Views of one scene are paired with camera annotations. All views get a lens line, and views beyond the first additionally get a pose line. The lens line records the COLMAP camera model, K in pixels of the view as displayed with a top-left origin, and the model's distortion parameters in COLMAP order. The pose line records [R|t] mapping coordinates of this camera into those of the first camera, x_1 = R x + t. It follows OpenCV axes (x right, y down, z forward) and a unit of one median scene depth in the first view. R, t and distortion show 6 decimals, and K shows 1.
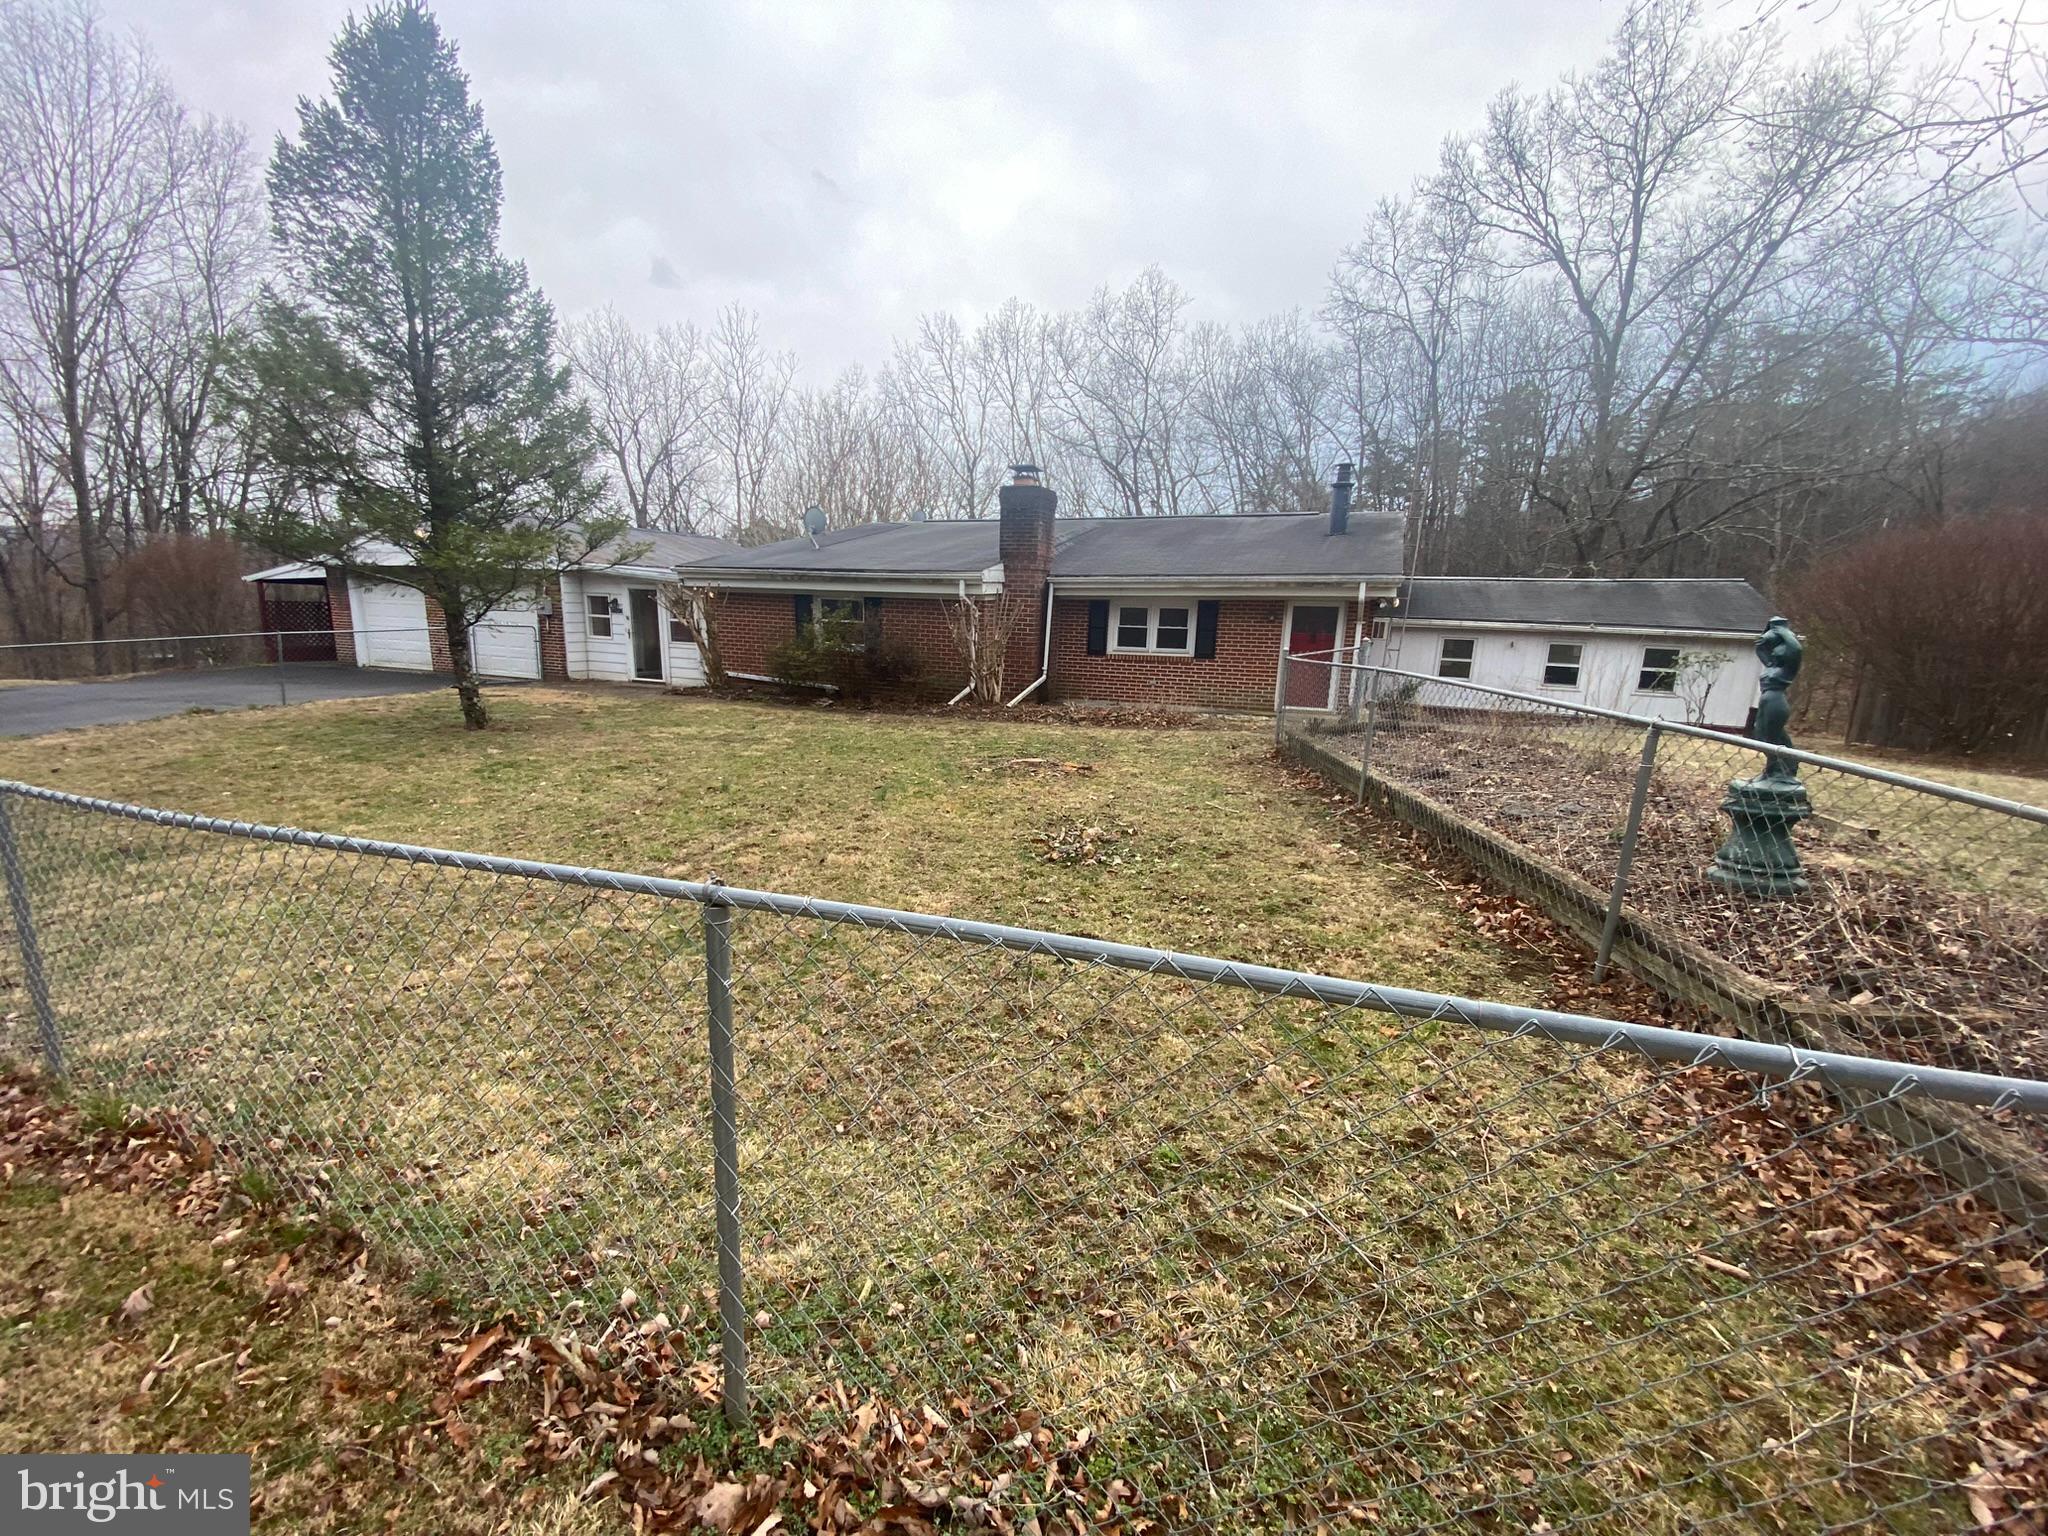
lens RADIAL K [[848.6, 0, 1026.6], [0, 848.6, 775.7], [0, 0, 1]] dist [0.009040, -0.012277]
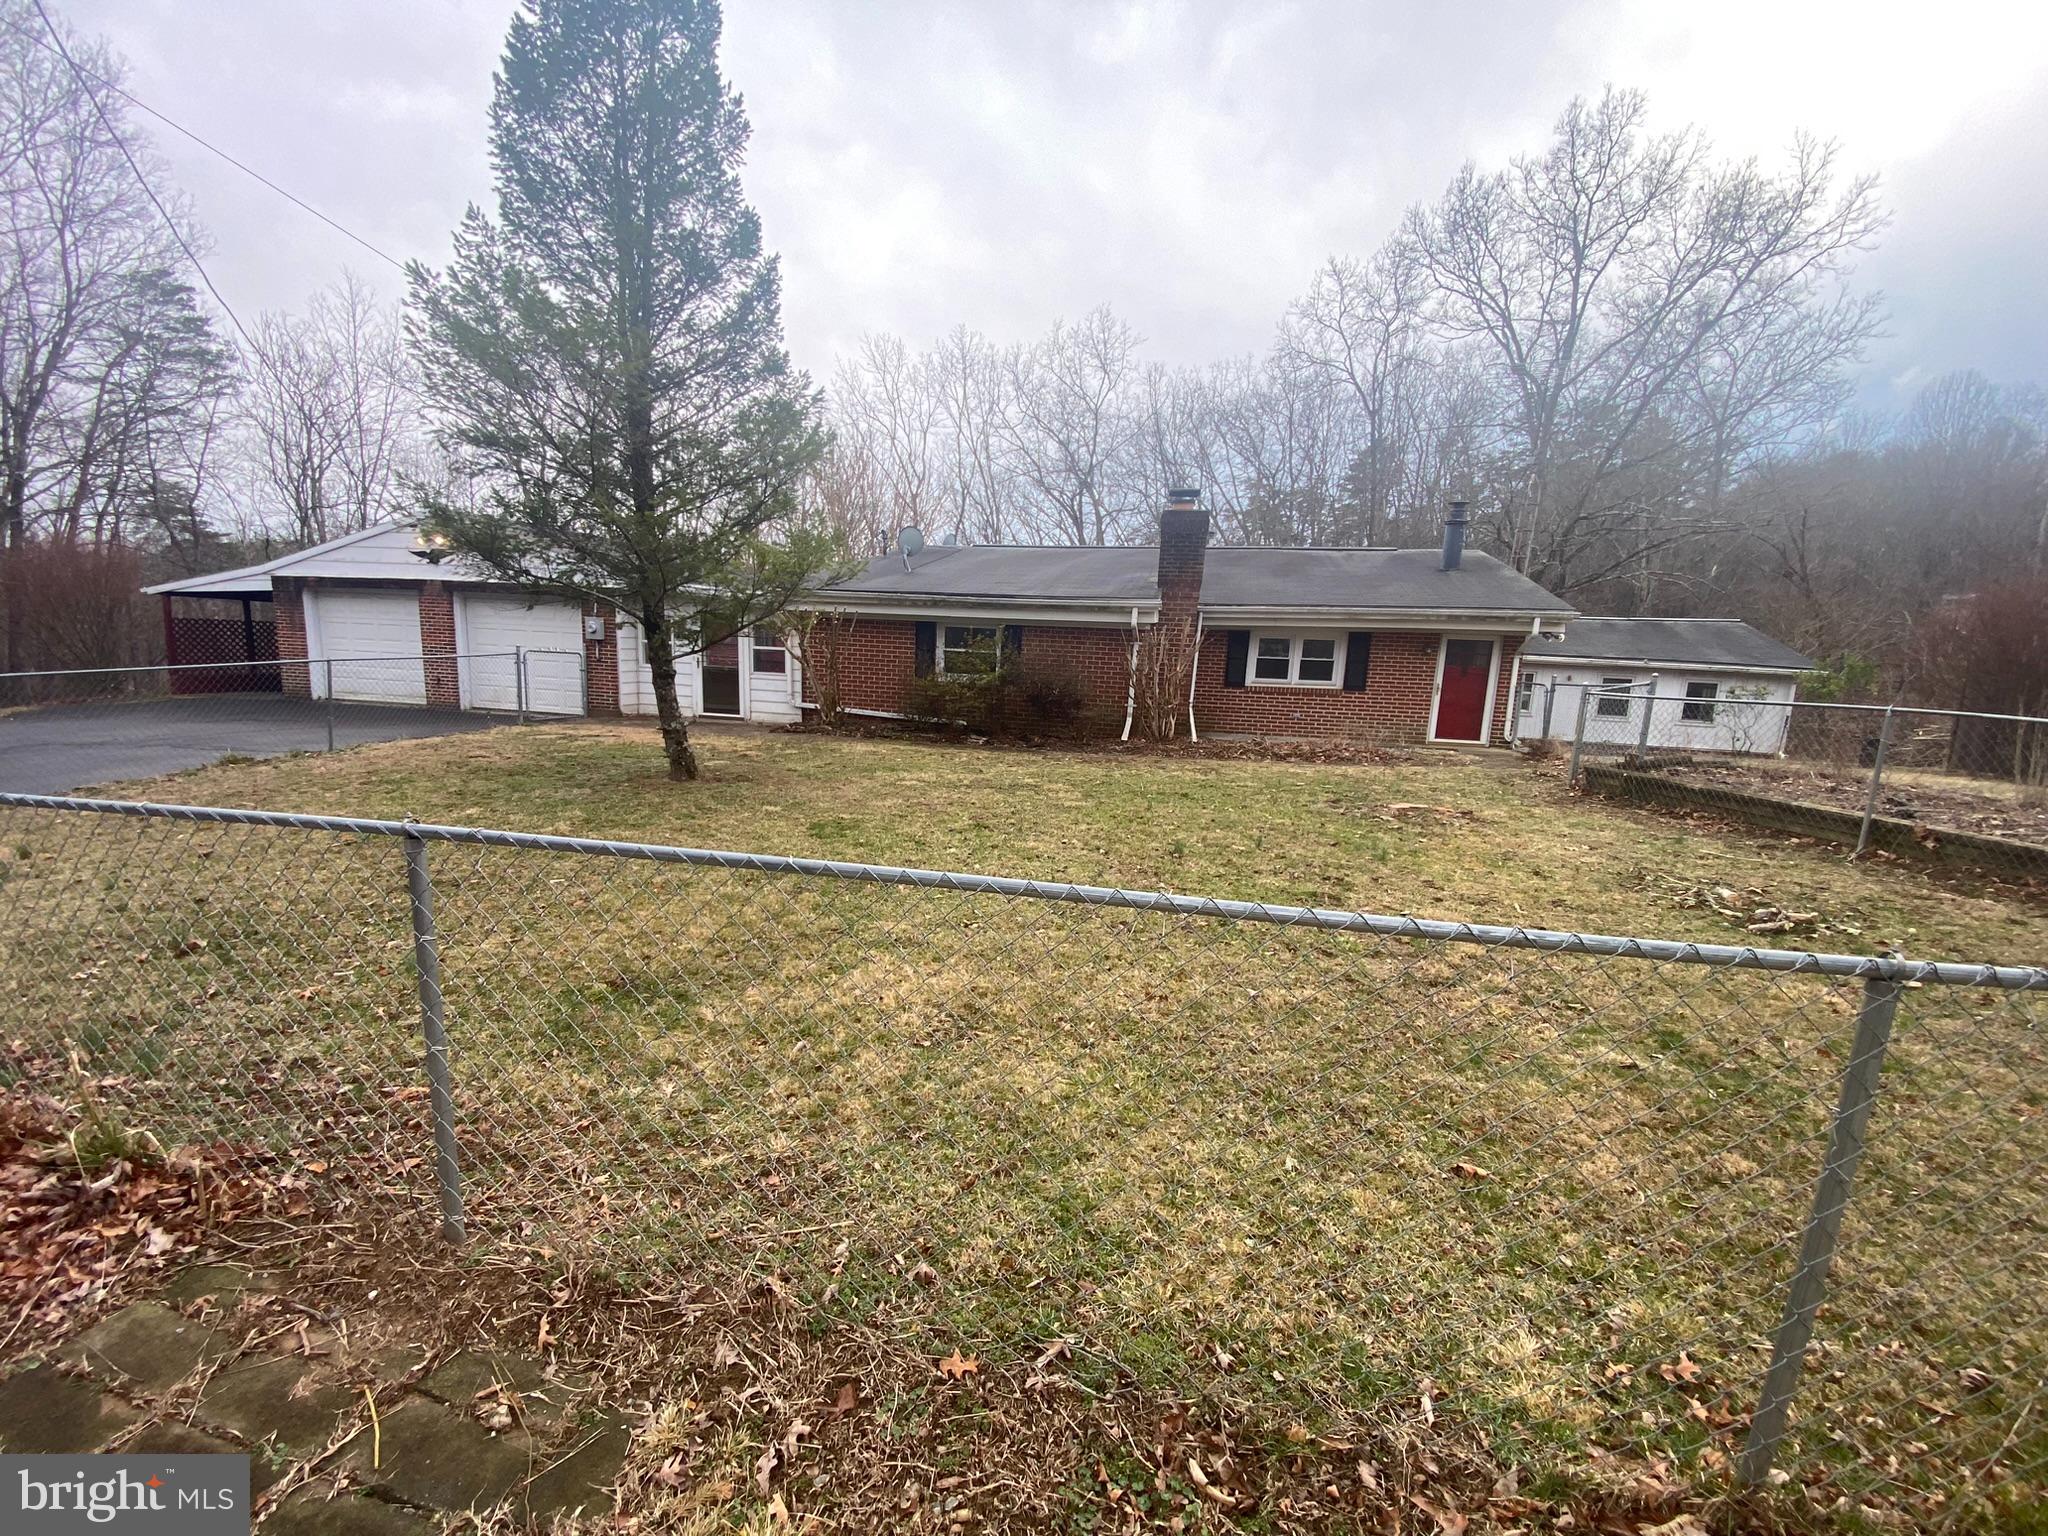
lens RADIAL K [[848.6, 0, 1016.1], [0, 848.6, 766.8], [0, 0, 1]] dist [0.009040, -0.012277]
pose [[0.984530, -0.015882, 0.174493, -0.331512], [0.023233, 0.998923, -0.040167, -0.019425], [-0.173667, 0.043600, 0.983839, 0.100755]]
